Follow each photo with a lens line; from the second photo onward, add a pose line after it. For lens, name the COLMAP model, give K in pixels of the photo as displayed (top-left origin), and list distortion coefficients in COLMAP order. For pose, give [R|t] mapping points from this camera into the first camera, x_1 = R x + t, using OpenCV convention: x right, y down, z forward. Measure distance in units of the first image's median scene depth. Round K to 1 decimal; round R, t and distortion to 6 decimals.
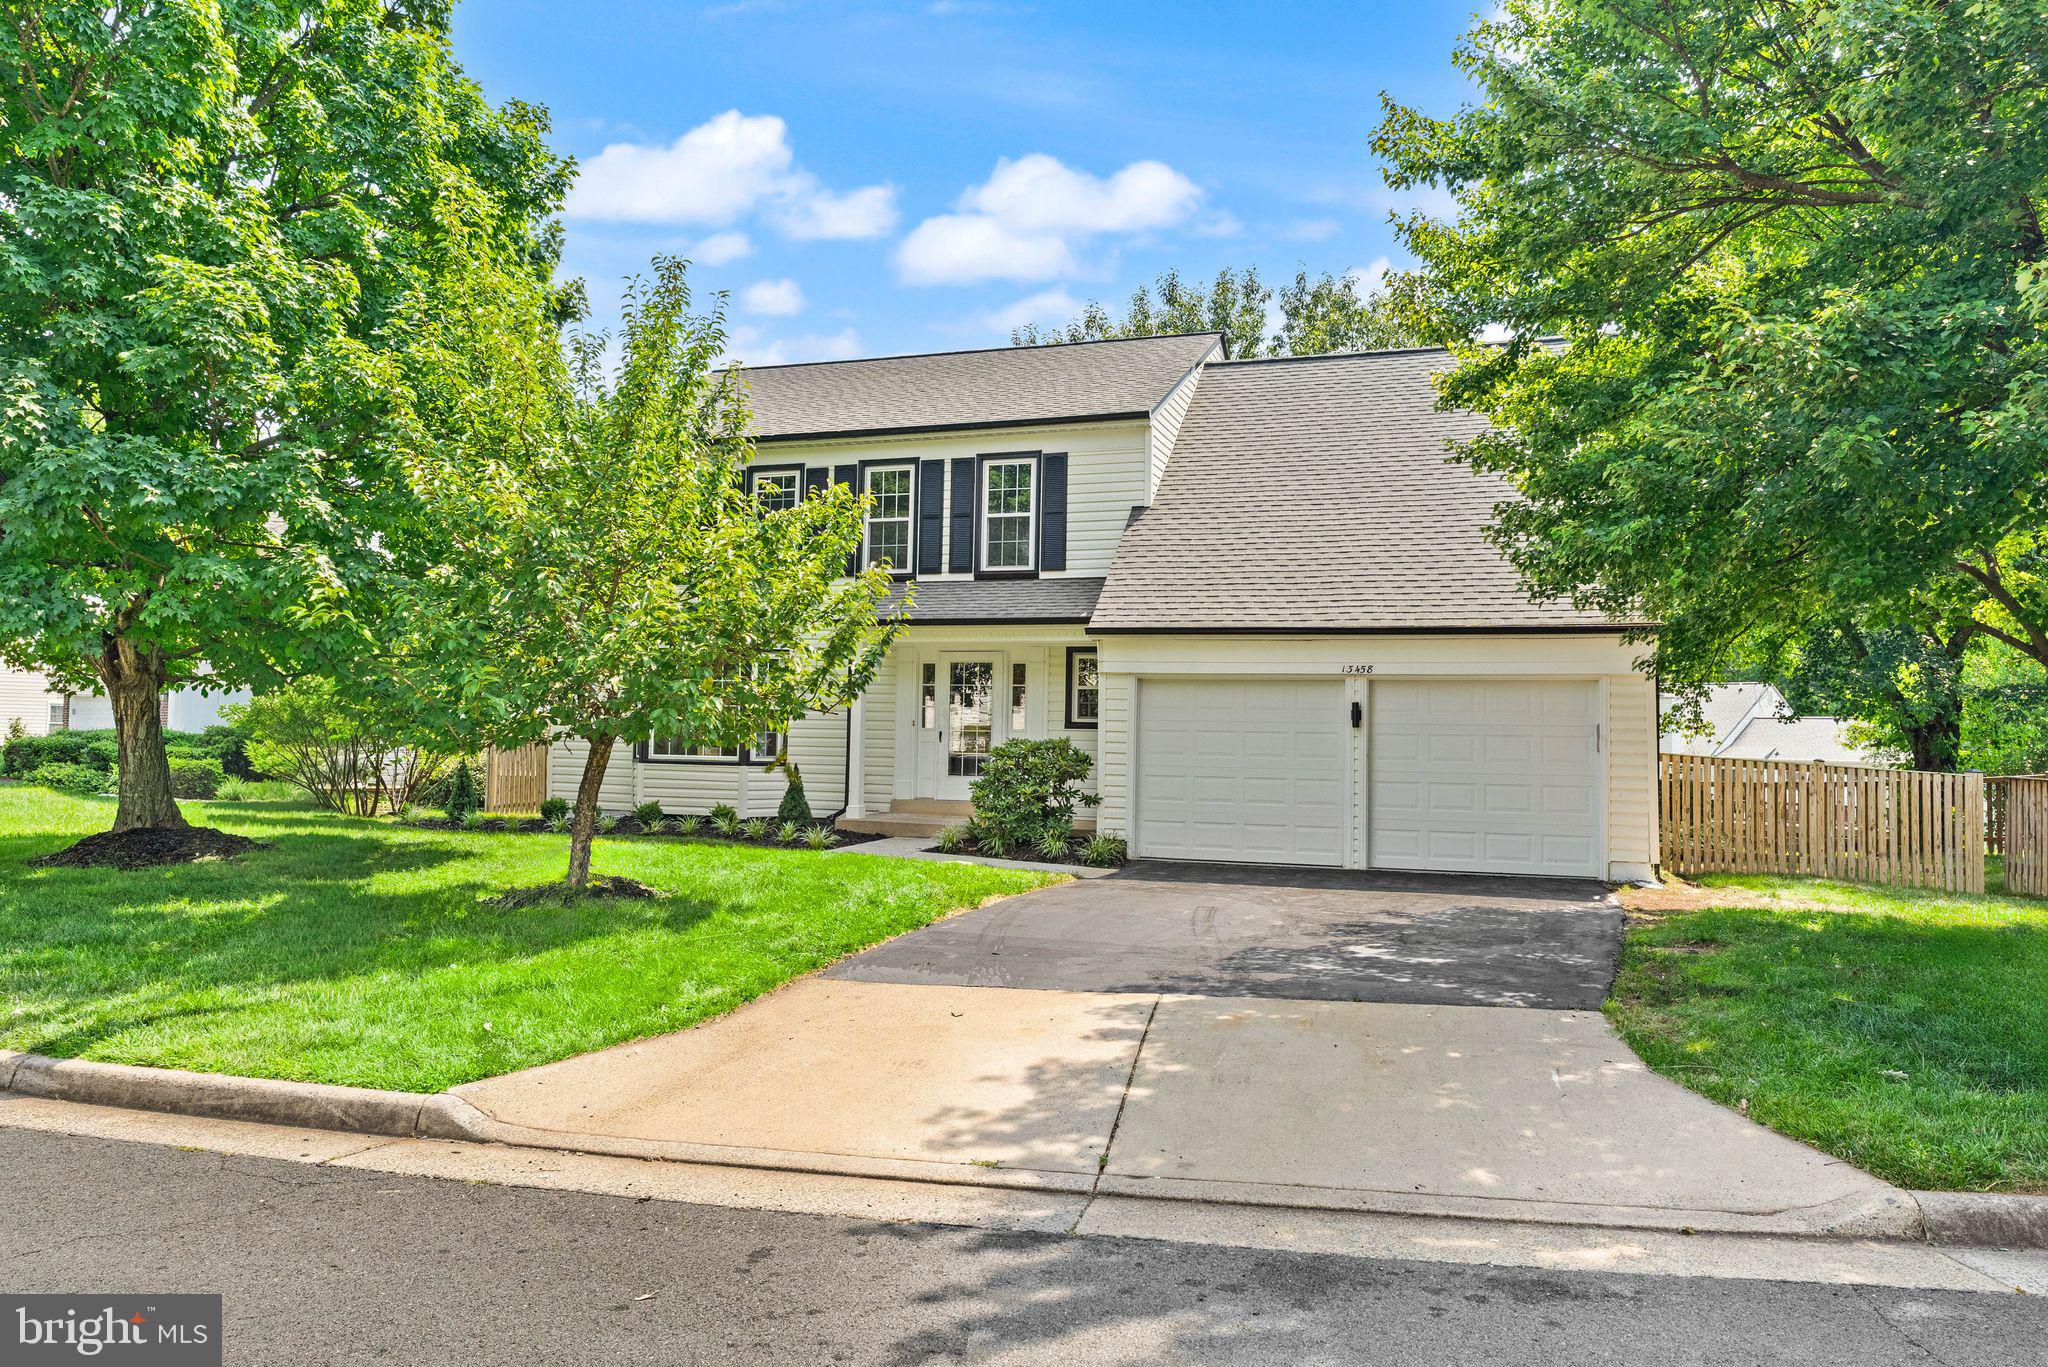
lens RADIAL K [[1245.9, 0, 1028.4], [0, 1245.9, 677.5], [0, 0, 1]] dist [0.013024, -0.011740]
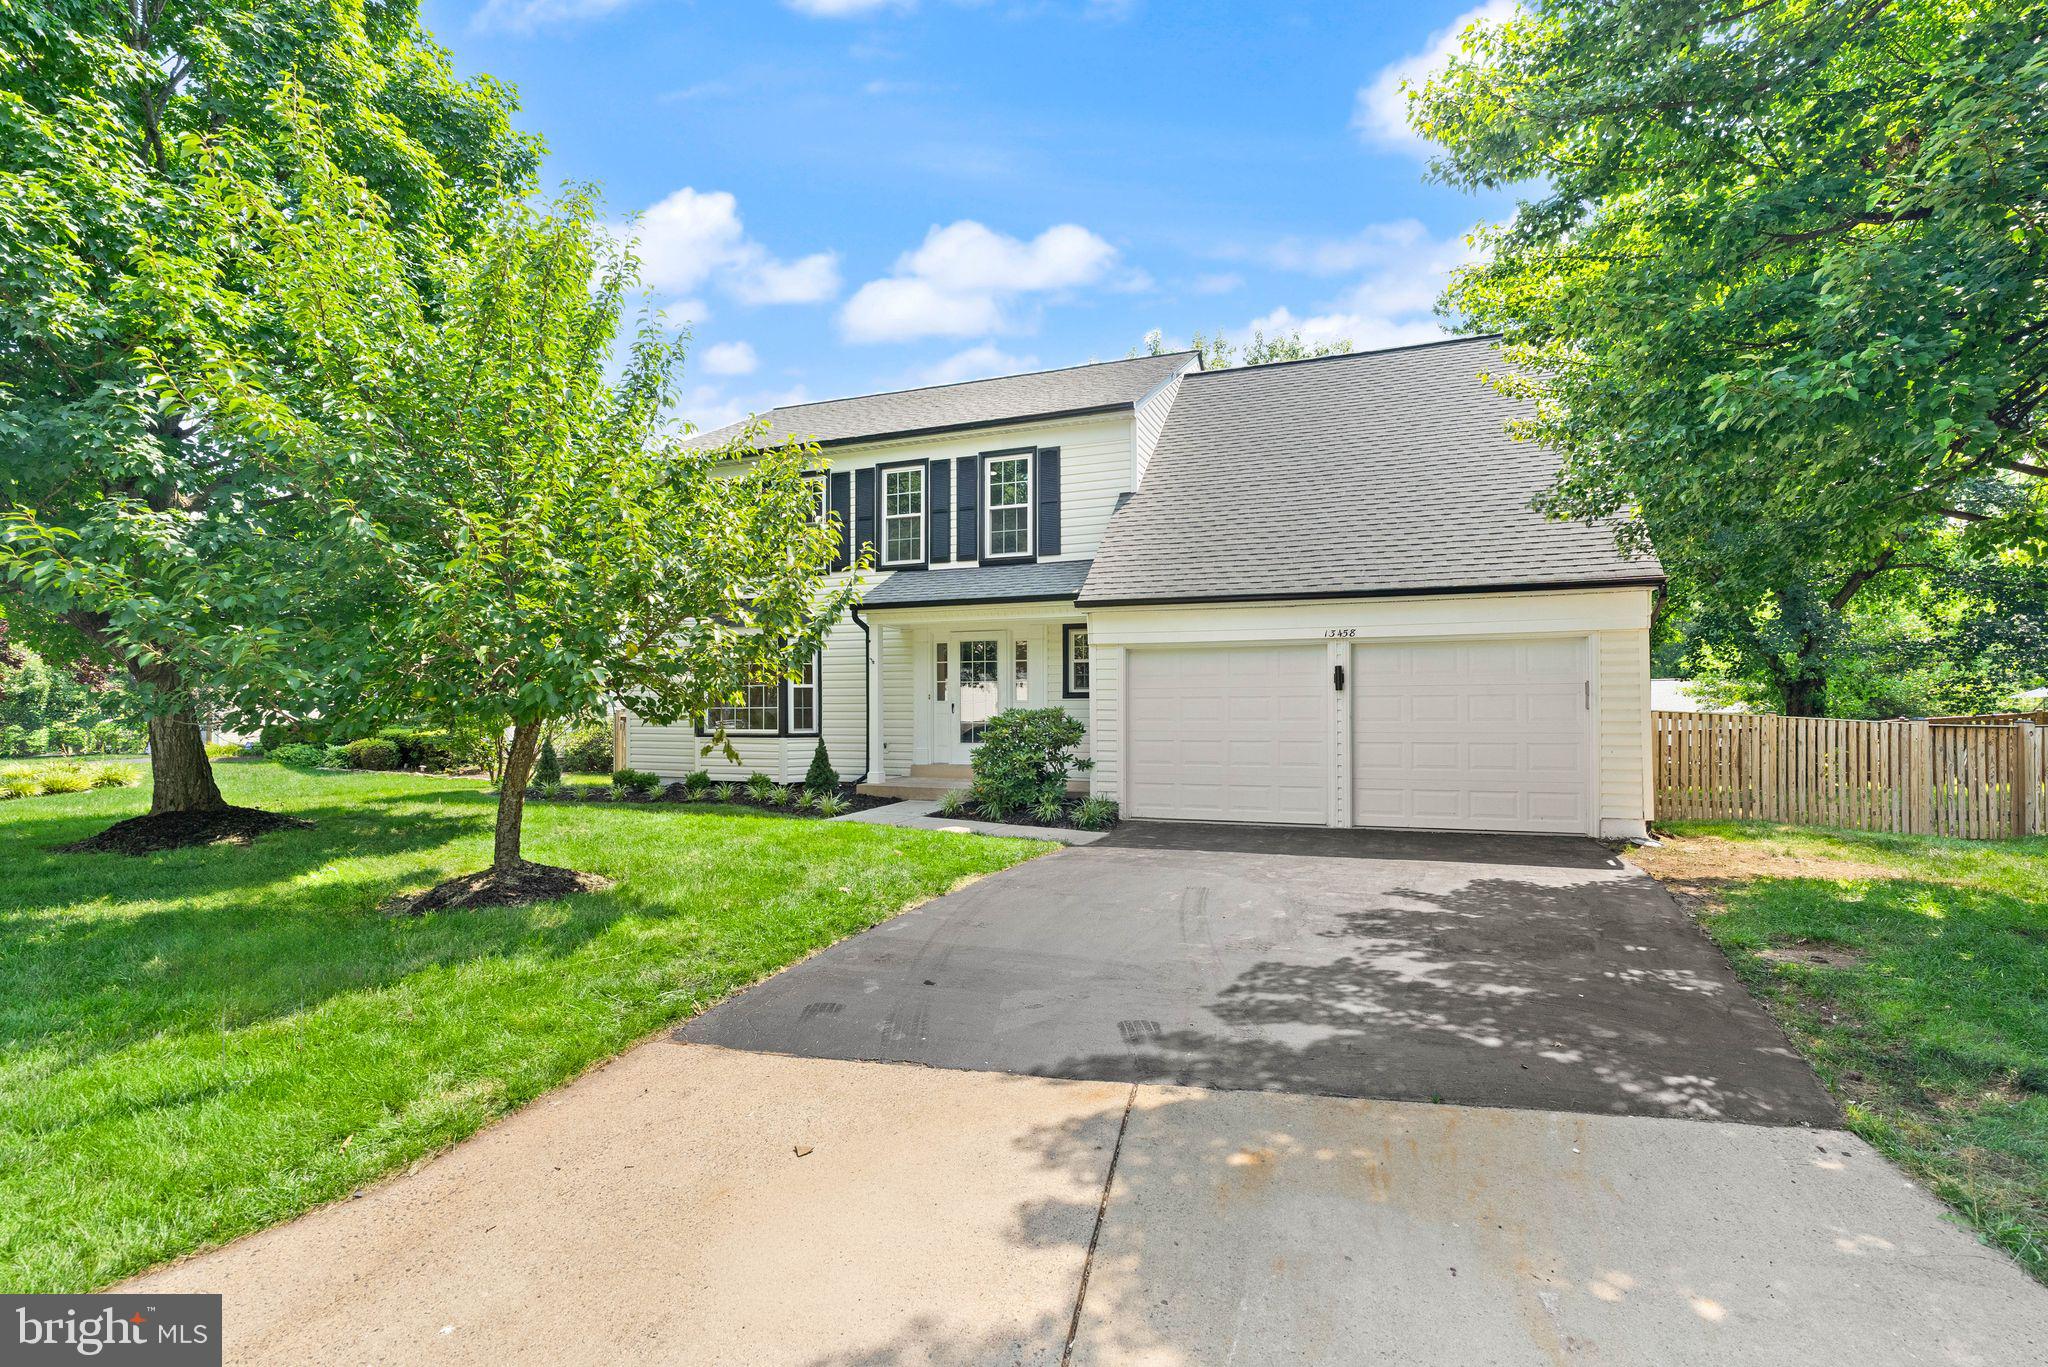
lens RADIAL K [[890.4, 0, 1027.7], [0, 890.4, 703.5], [0, 0, 1]] dist [-0.001910, 0.000991]
pose [[0.999025, -0.022387, -0.038042, 0.058639], [0.023979, 0.998833, 0.041934, 0.024120], [0.037059, -0.042805, 0.998396, 0.440992]]
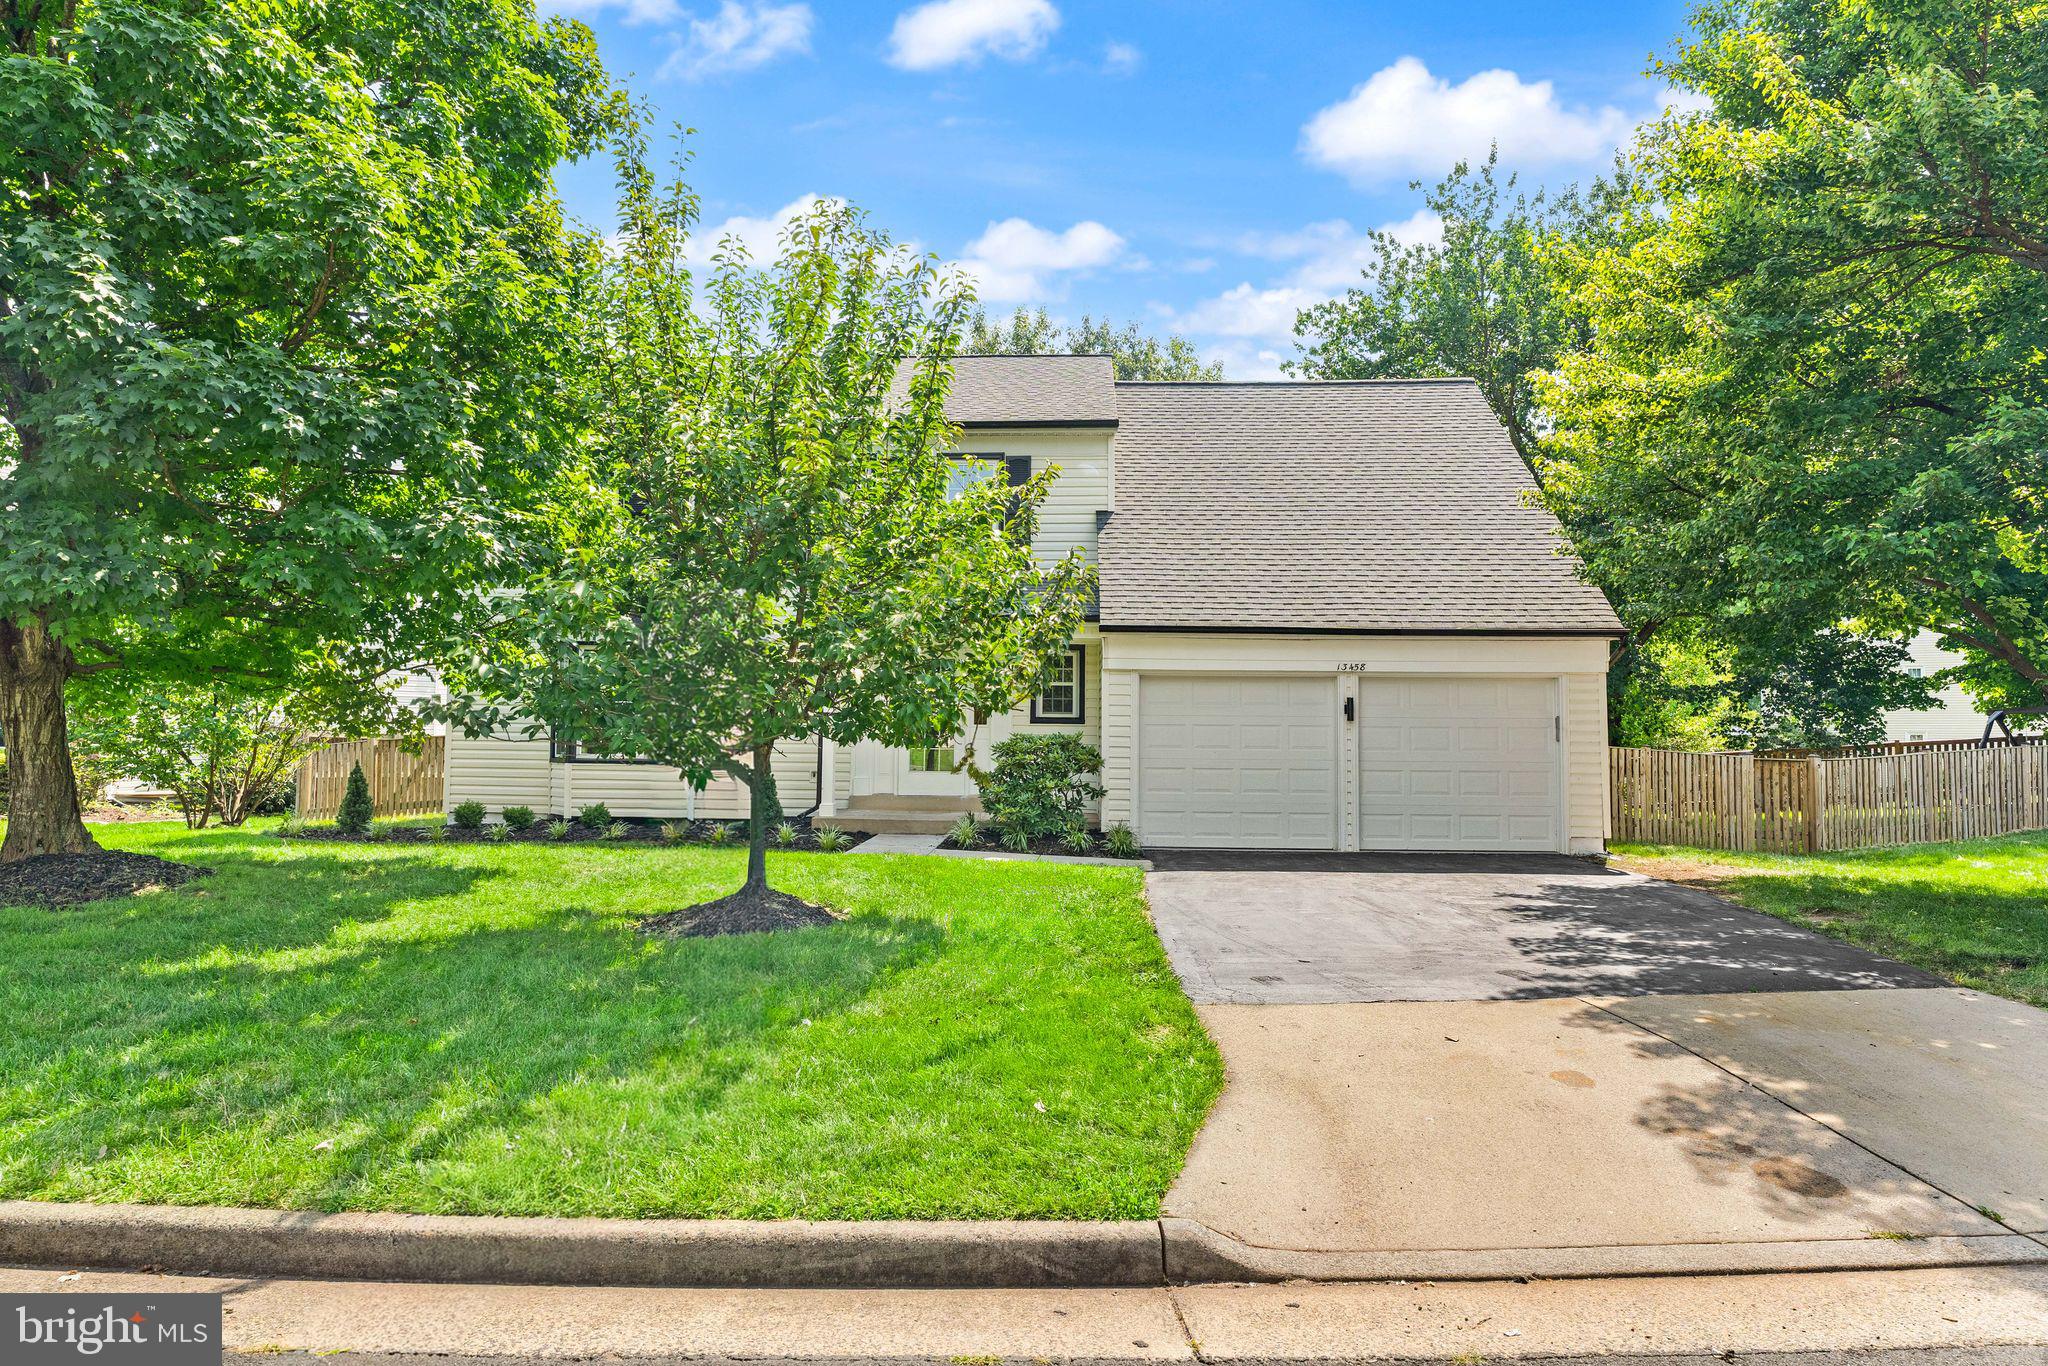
lens RADIAL K [[1112.9, 0, 1028.3], [0, 1112.9, 677.9], [0, 0, 1]] dist [-0.001458, -0.000530]
pose [[0.967036, 0.004126, 0.254605, -0.434217], [-0.004113, 0.999991, -0.000583, 0.007507], [-0.254605, -0.000483, 0.967045, 0.229583]]
